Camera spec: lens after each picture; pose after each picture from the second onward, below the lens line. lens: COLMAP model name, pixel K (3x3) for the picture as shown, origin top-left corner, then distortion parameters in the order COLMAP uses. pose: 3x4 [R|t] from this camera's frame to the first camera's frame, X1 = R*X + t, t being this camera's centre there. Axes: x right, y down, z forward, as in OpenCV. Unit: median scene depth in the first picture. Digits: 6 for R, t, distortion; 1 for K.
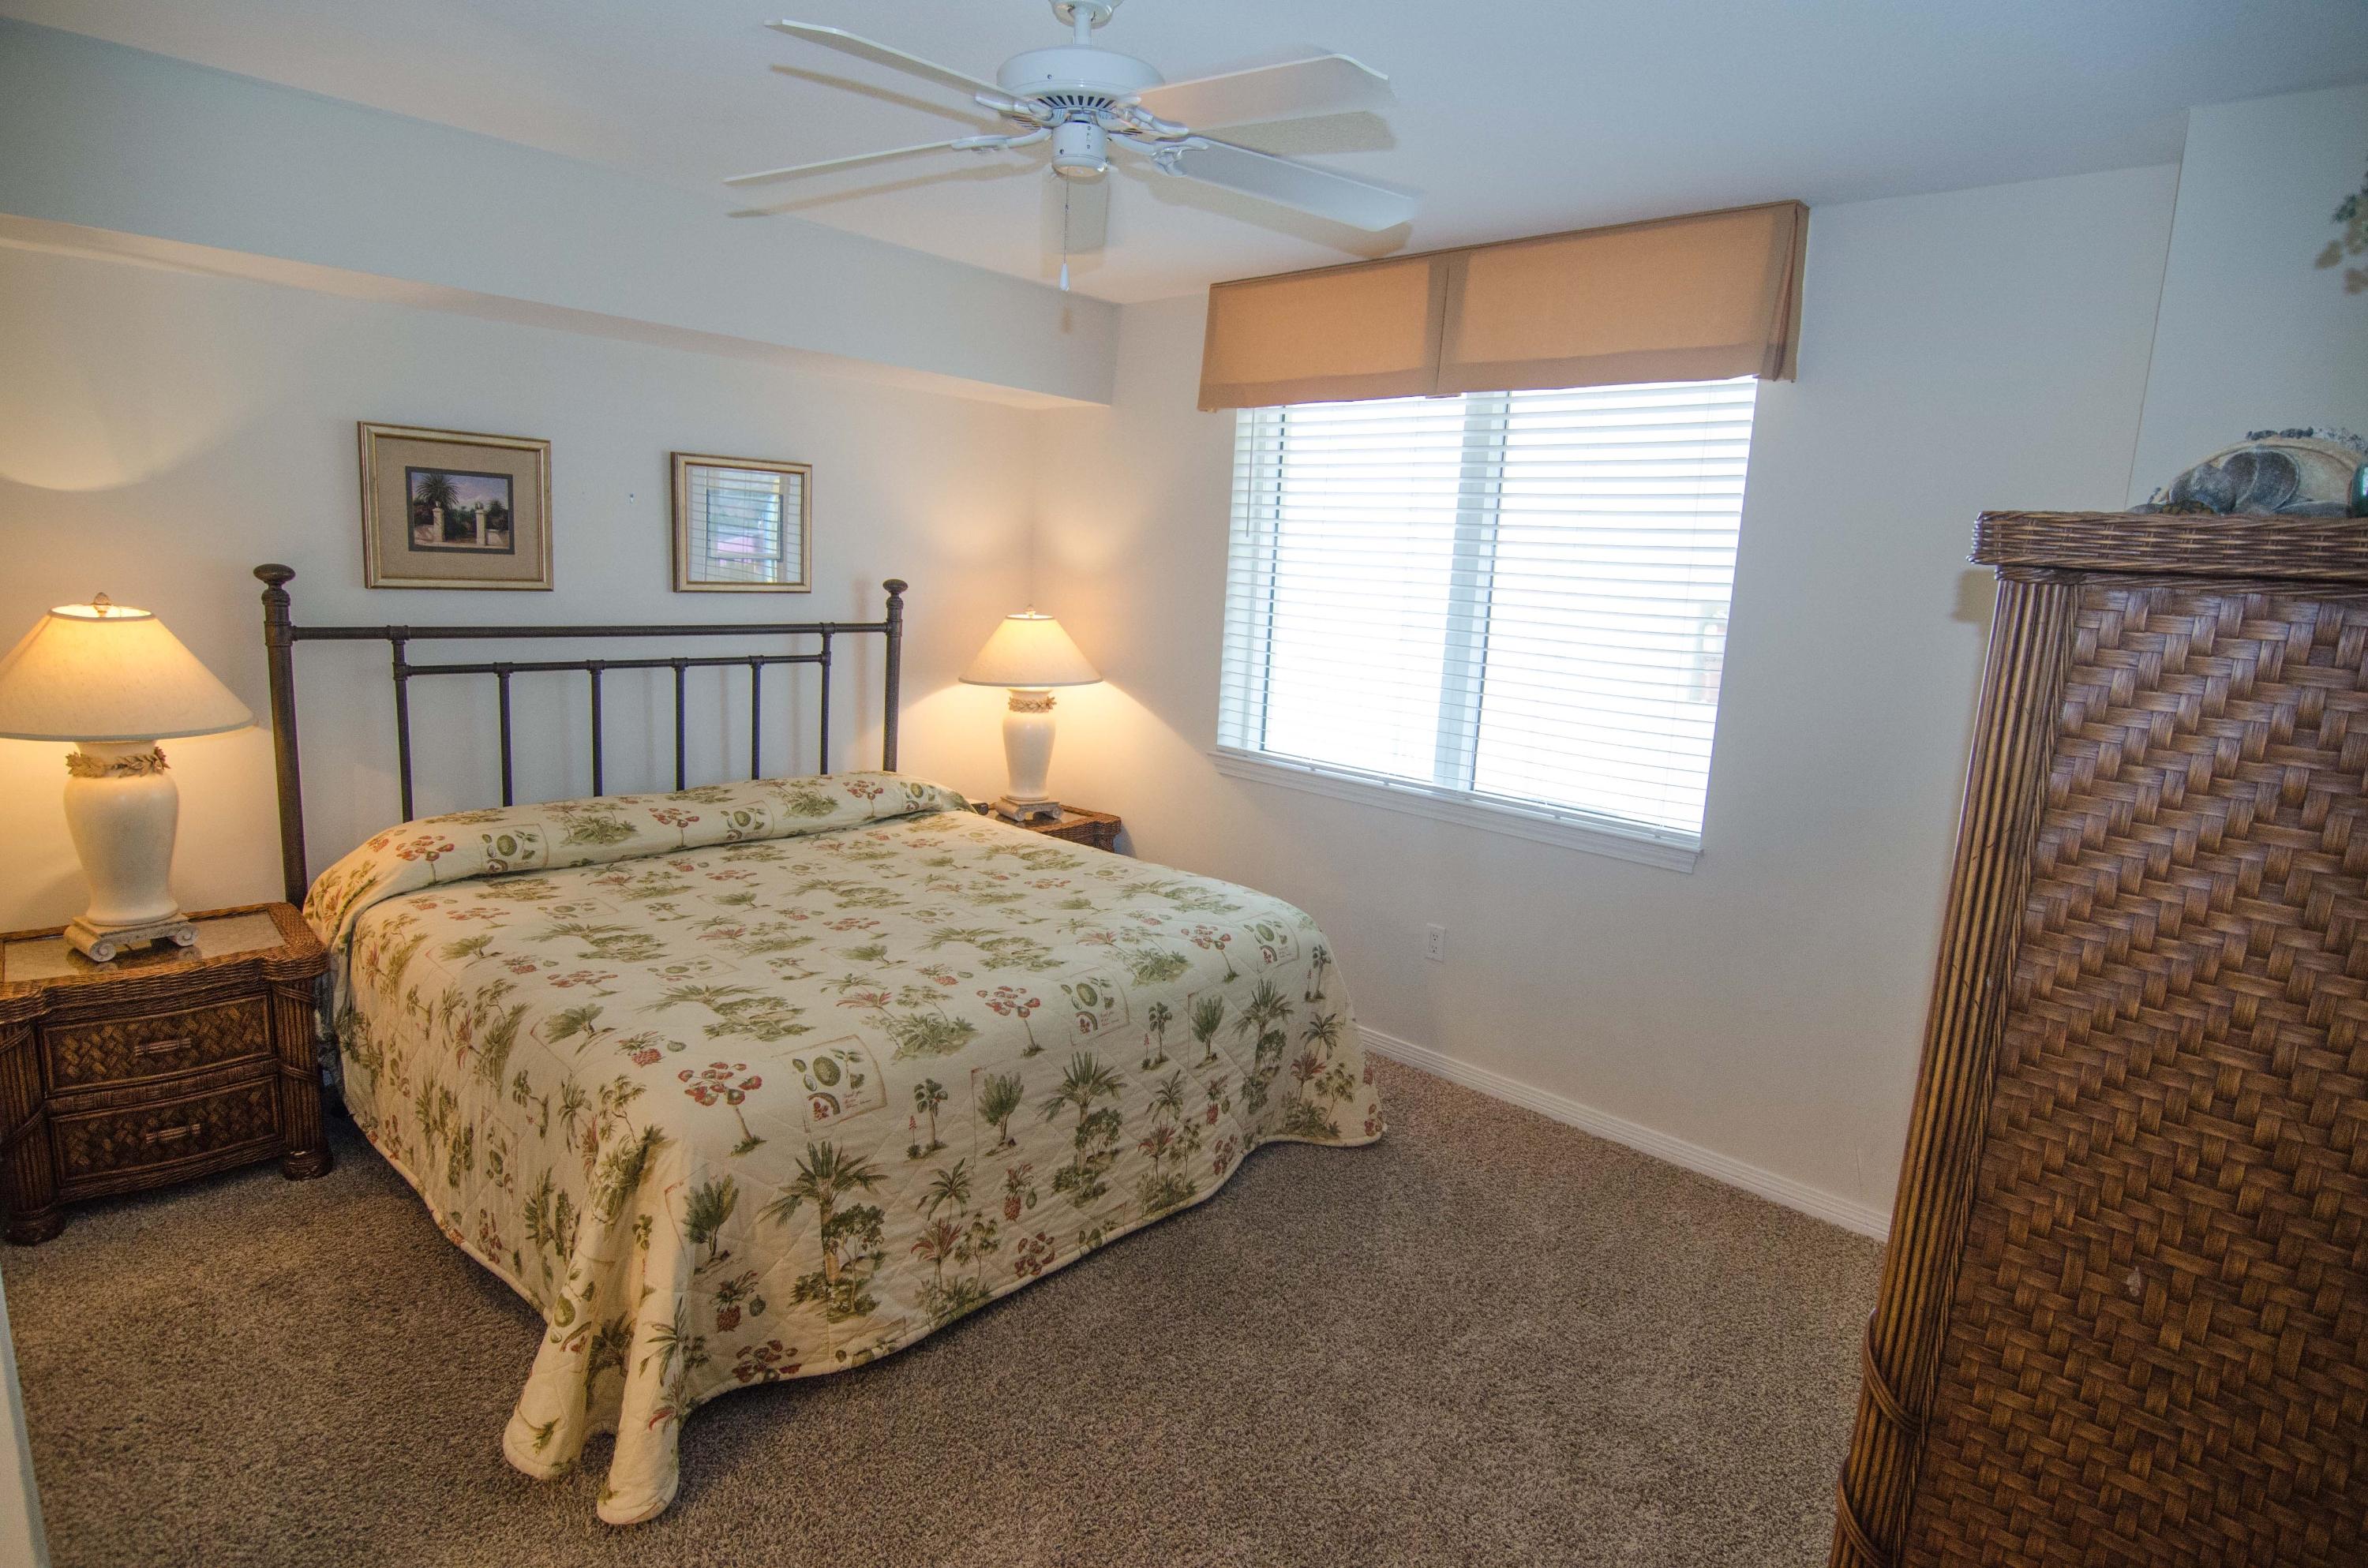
lens RADIAL K [[1259.4, 0, 1183.6], [0, 1259.4, 780.7], [0, 0, 1]] dist [-0.009413, -0.008077]
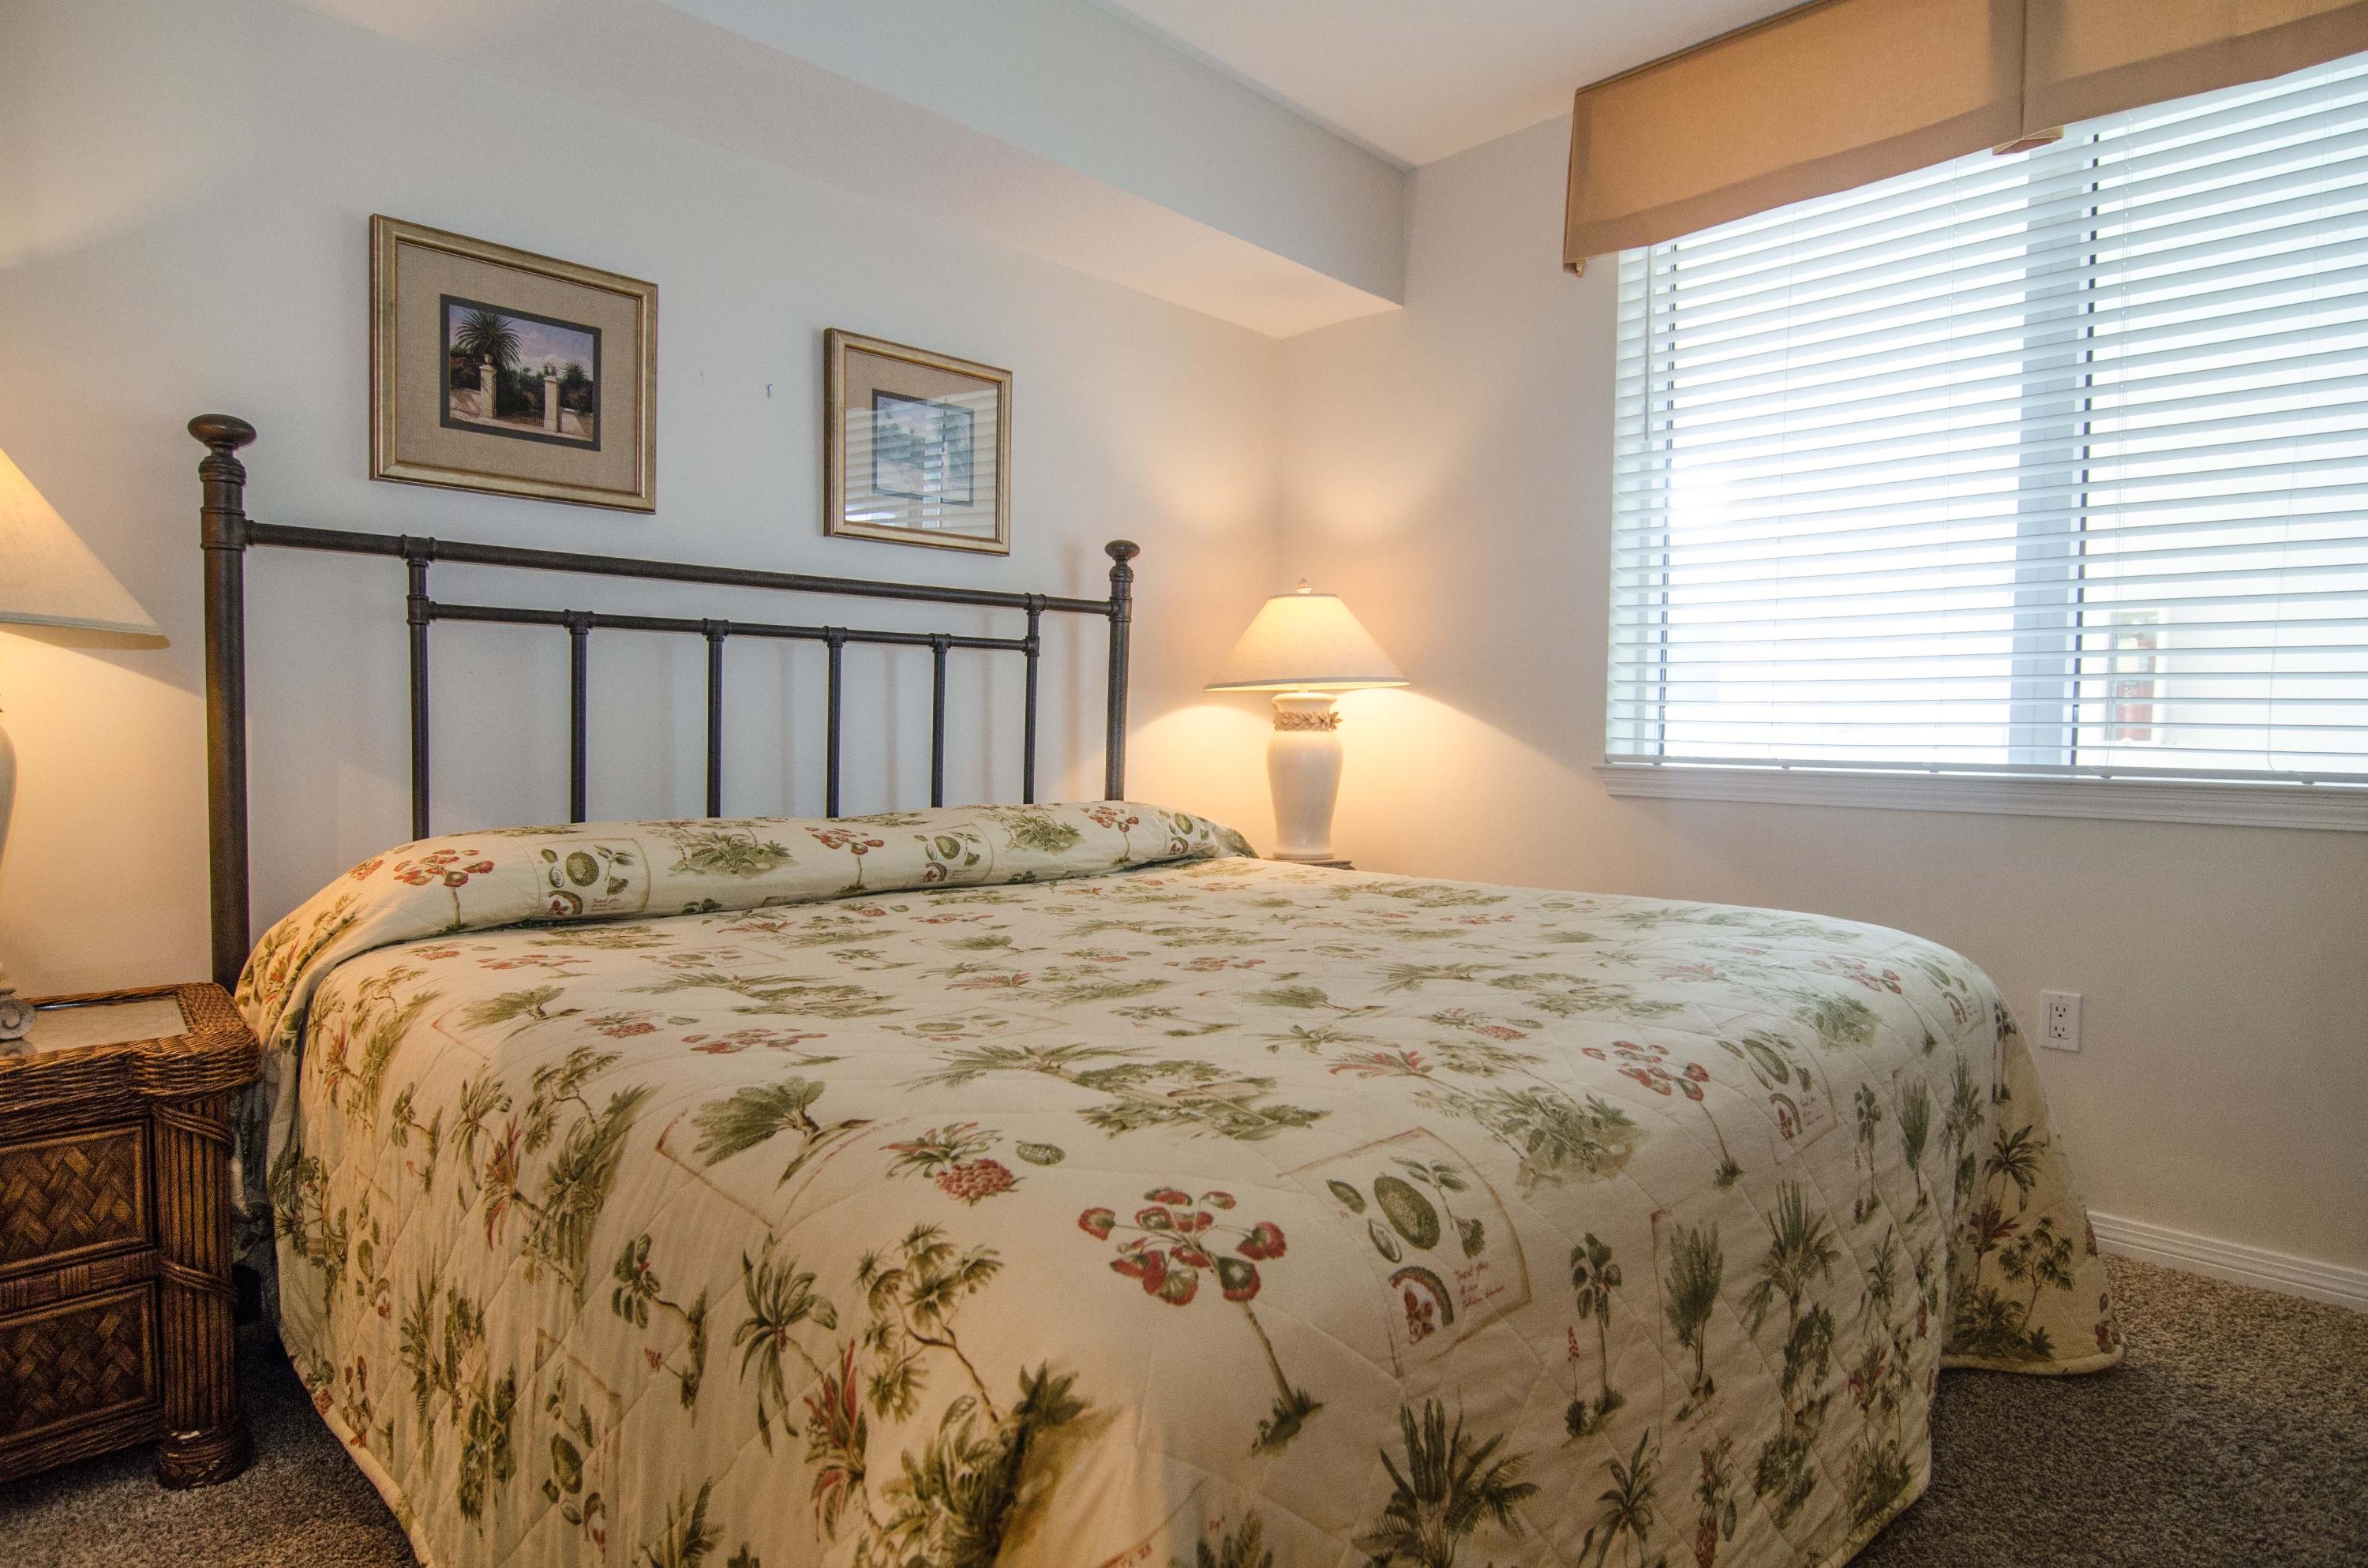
lens RADIAL K [[1326.4, 0, 1184.7], [0, 1326.4, 787.9], [0, 0, 1]] dist [-0.010182, -0.006171]
pose [[0.998296, -0.040473, -0.042039, -0.235015], [0.034353, 0.989935, -0.137287, 0.109640], [0.047172, 0.135608, 0.989639, 0.404418]]
